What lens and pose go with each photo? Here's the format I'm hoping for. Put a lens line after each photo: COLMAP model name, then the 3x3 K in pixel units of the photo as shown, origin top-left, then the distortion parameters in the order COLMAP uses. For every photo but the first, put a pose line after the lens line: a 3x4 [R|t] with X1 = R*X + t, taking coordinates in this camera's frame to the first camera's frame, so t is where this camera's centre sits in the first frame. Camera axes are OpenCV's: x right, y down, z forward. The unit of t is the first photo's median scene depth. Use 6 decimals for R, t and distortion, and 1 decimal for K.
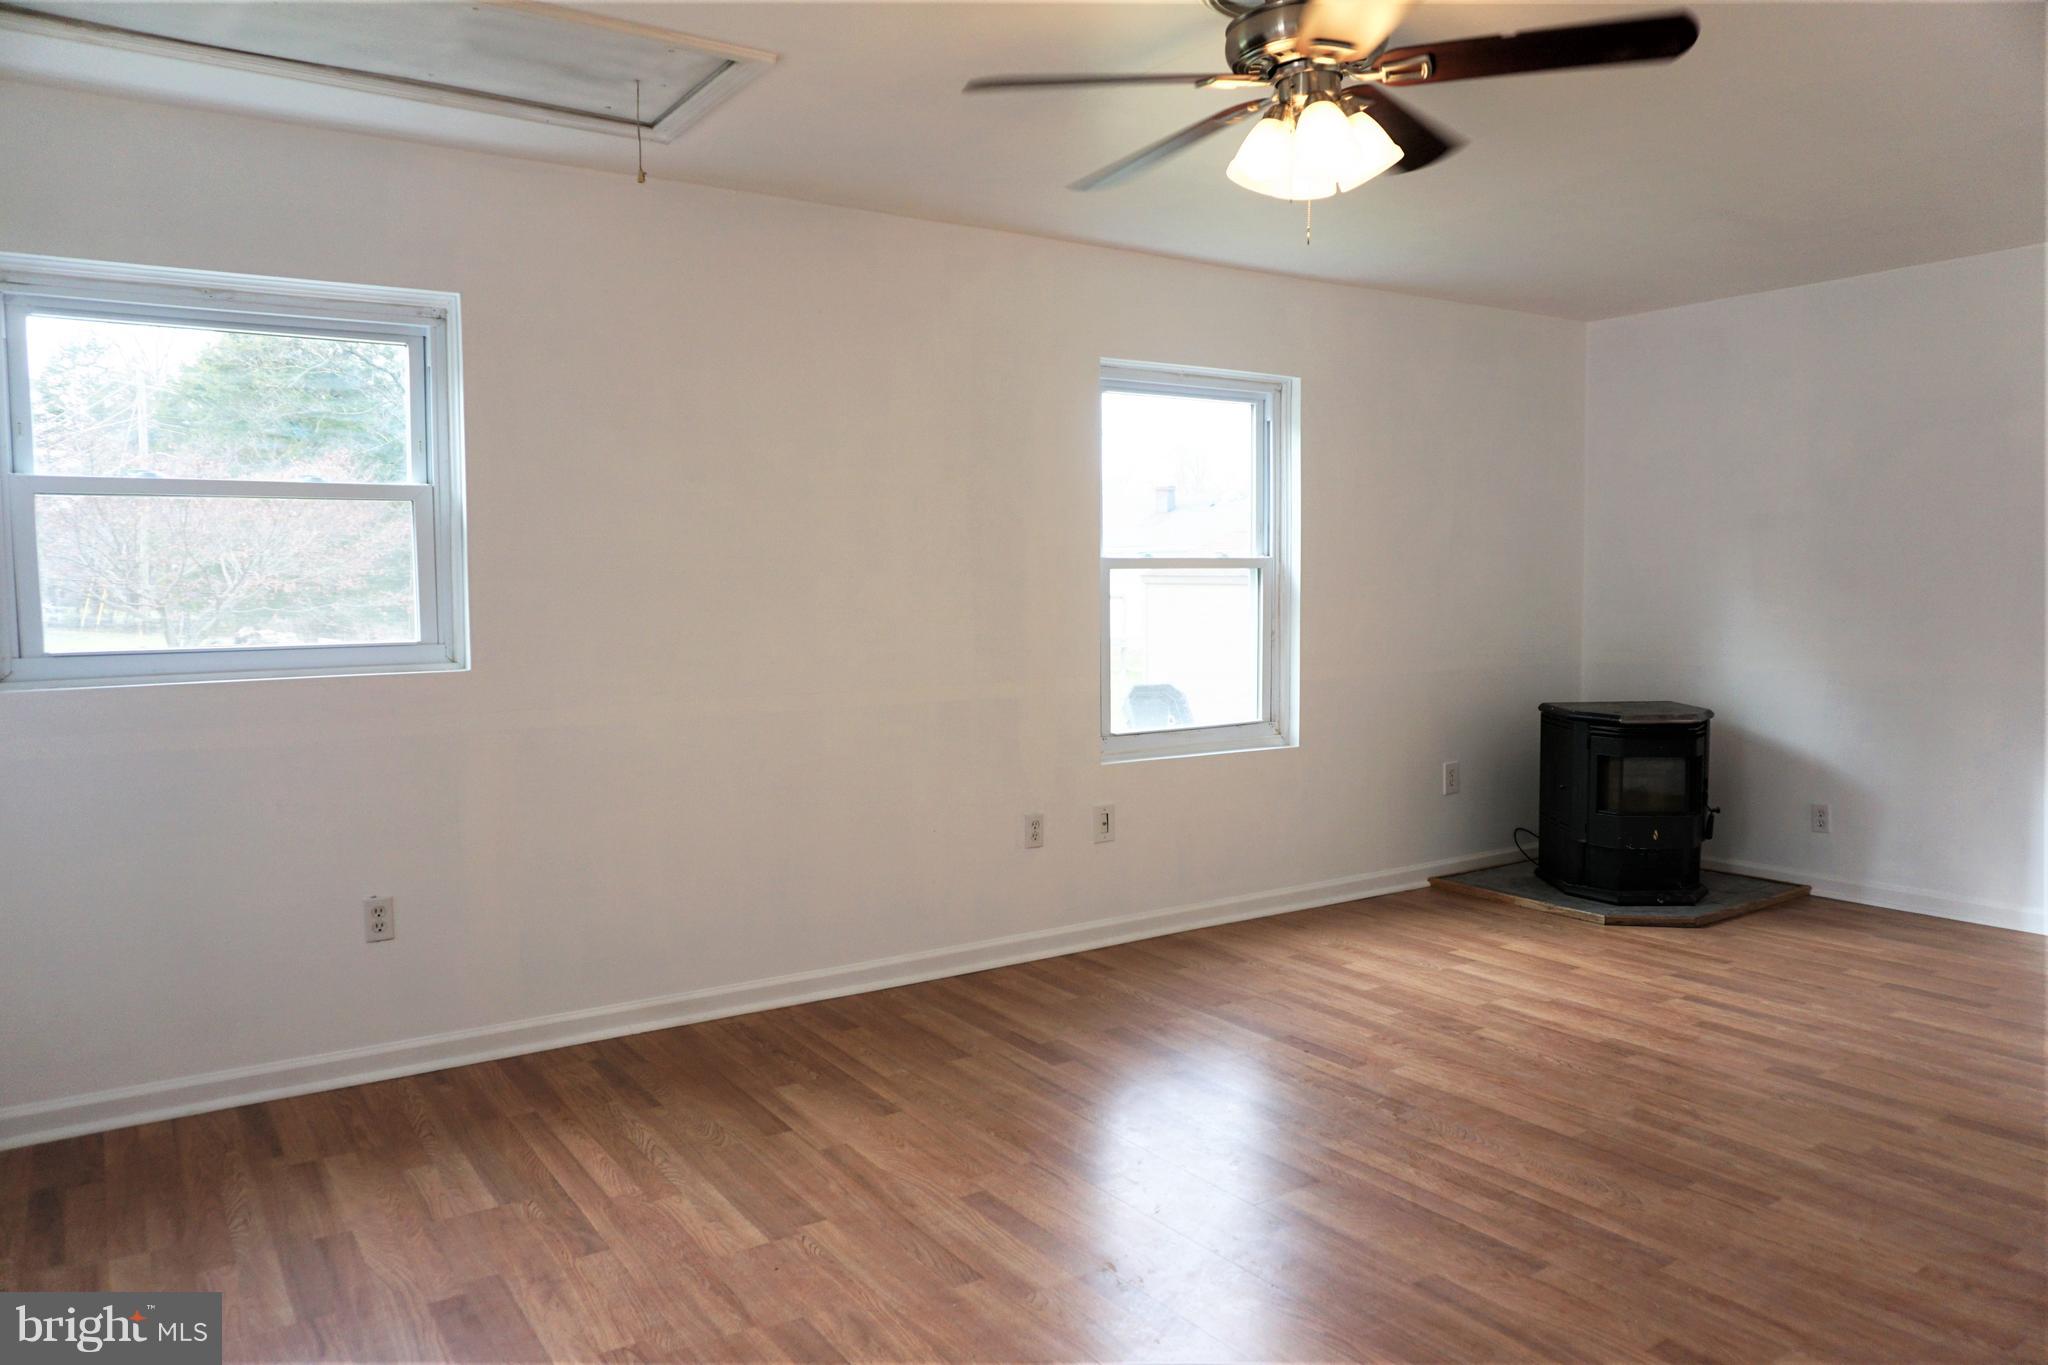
lens RADIAL K [[1378.4, 0, 1024.0], [0, 1378.4, 682.5], [0, 0, 1]] dist [-0.050775, 0.035913]
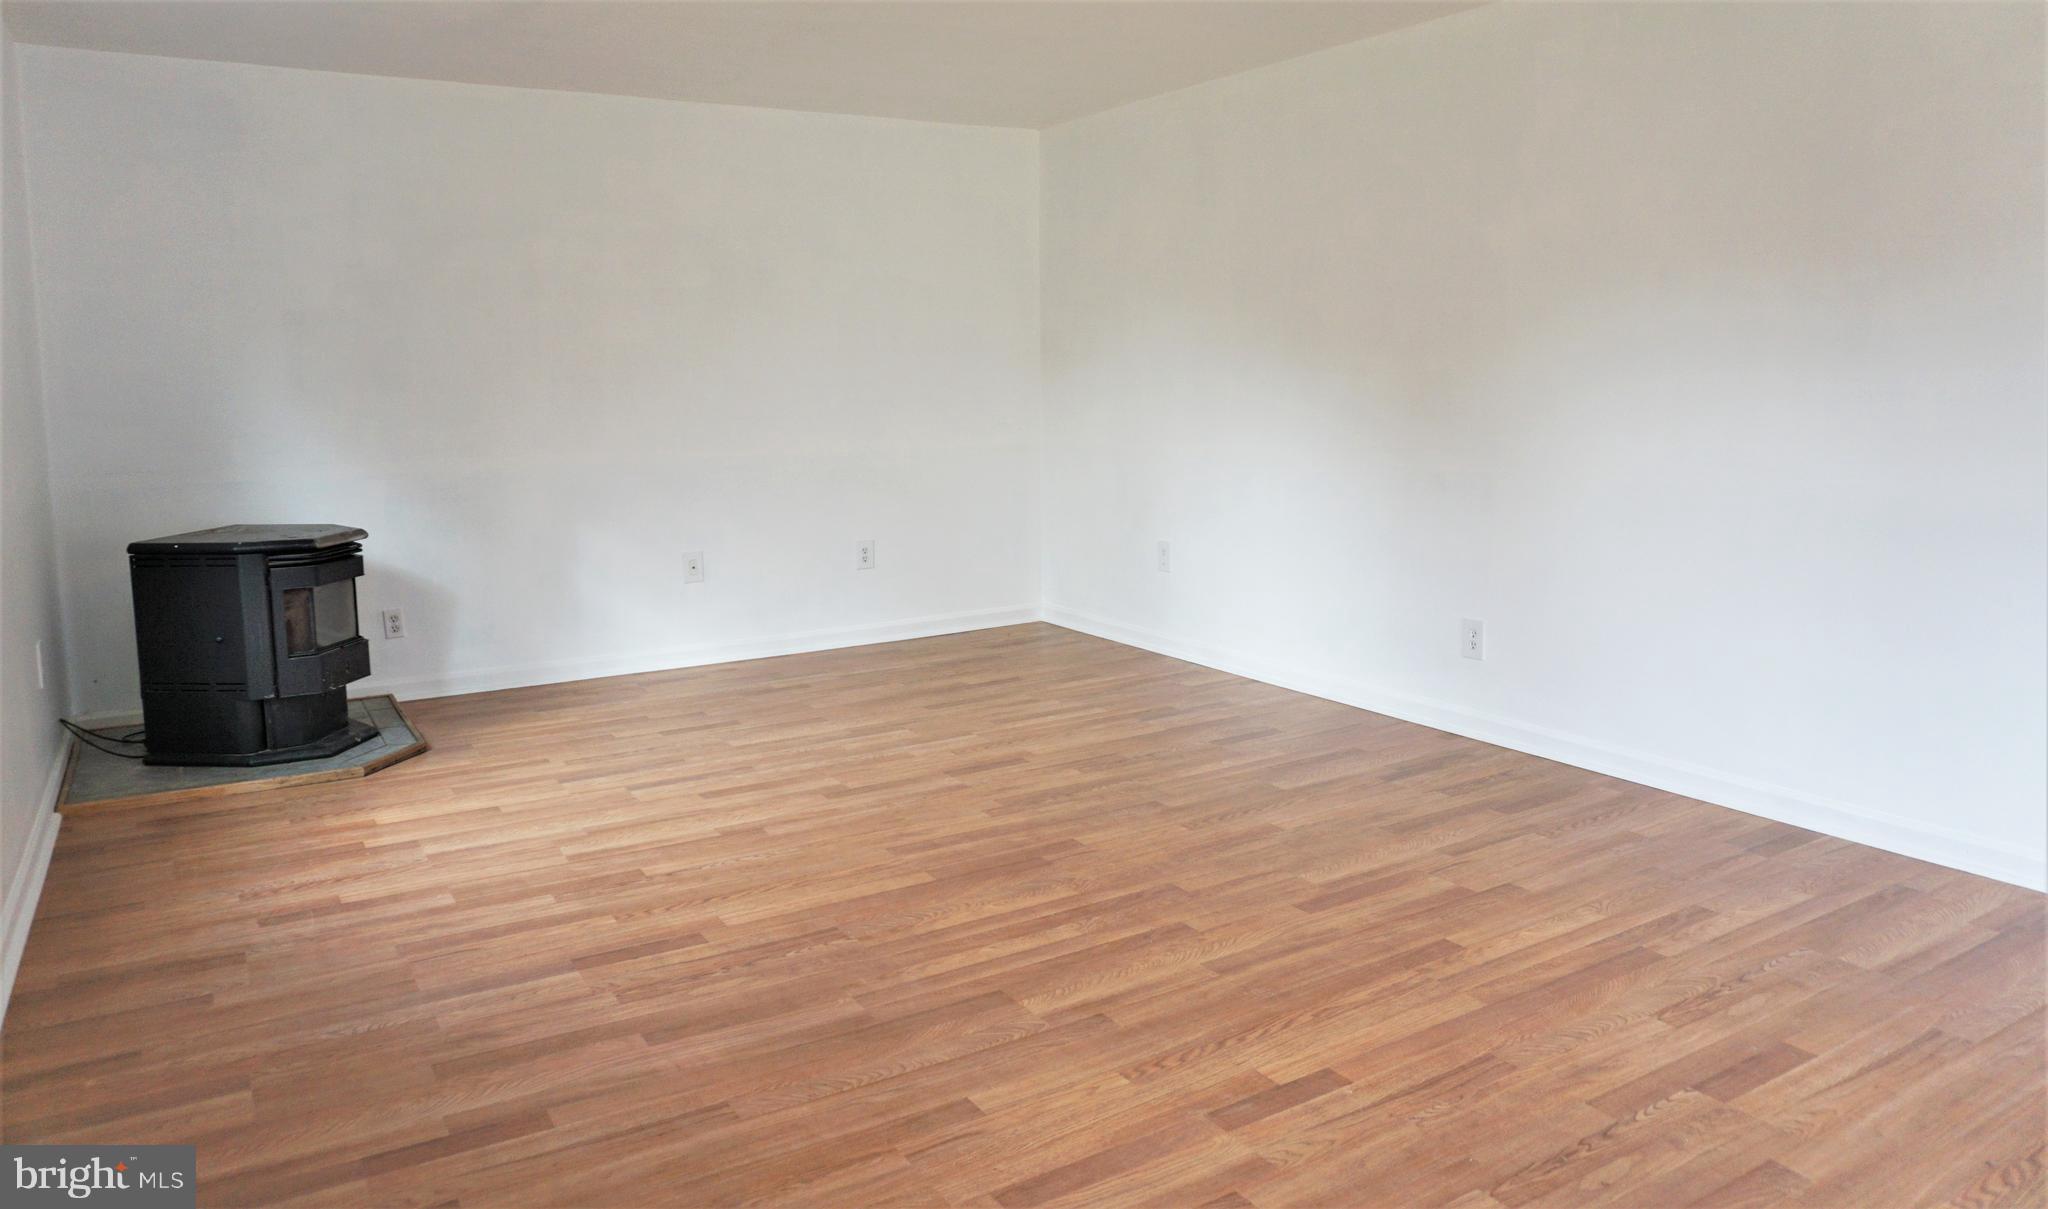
lens RADIAL K [[1408.4, 0, 997.7], [0, 1408.4, 532.2], [0, 0, 1]] dist [-0.056236, 0.039444]
pose [[0.045914, -0.099594, 0.993968, -0.516798], [0.084391, 0.991847, 0.095483, -0.033727], [-0.995374, 0.079498, 0.053944, 0.658531]]
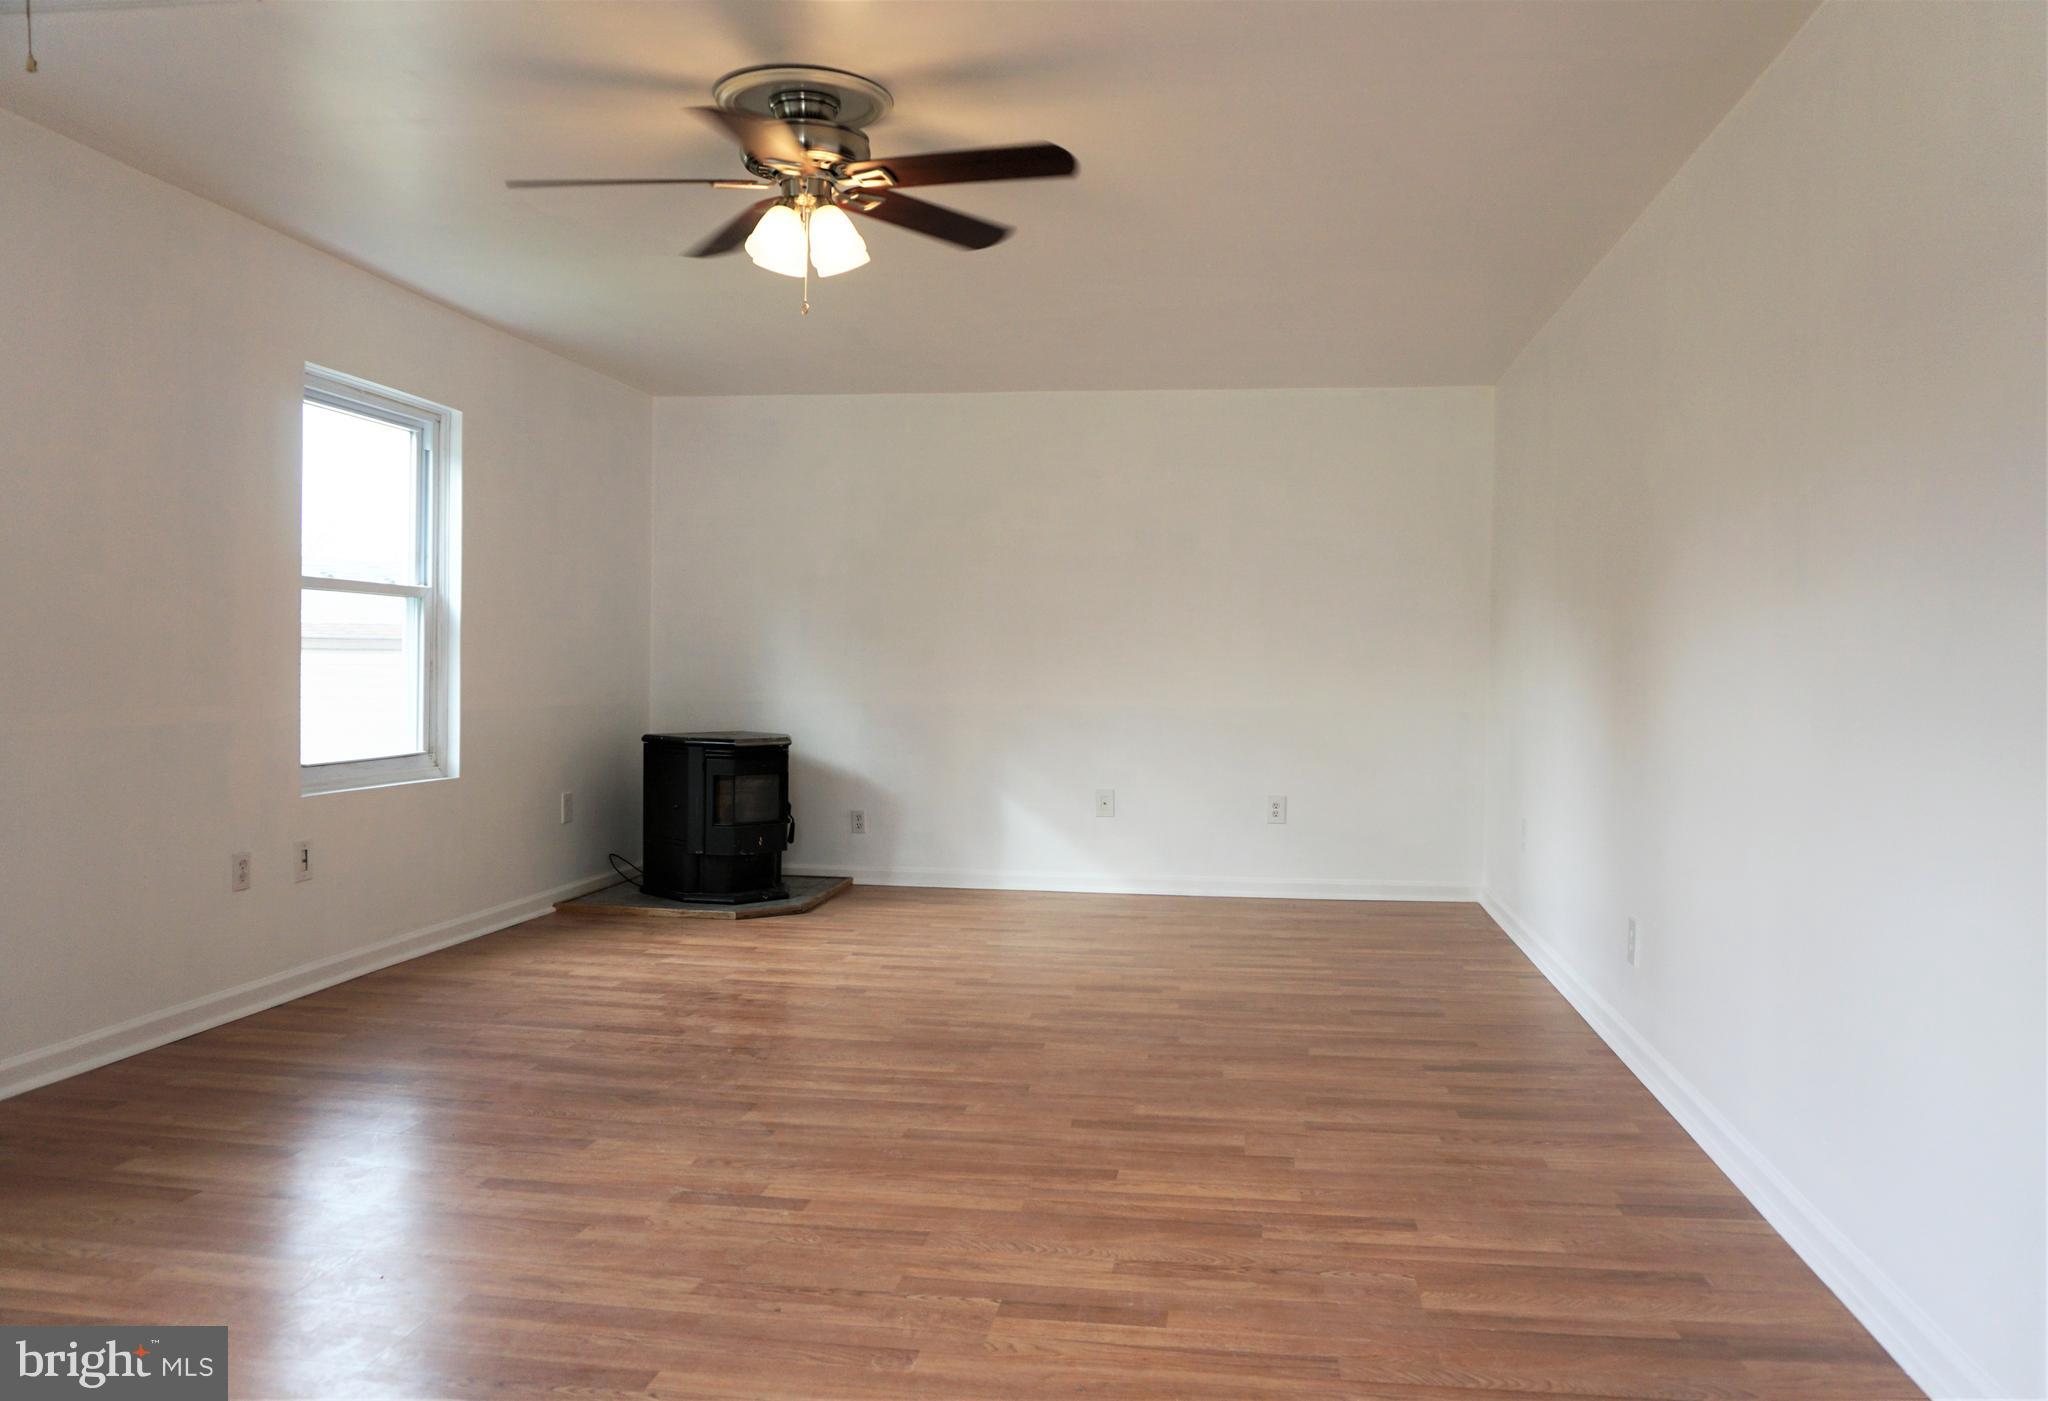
lens RADIAL K [[1451.8, 0, 994.1], [0, 1451.8, 692.4], [0, 0, 1]] dist [-0.025249, 0.000257]
pose [[0.684538, 0.006714, 0.728946, -0.388907], [0.031520, 0.998750, -0.038799, 0.049157], [-0.728296, 0.049536, 0.683470, -0.004443]]
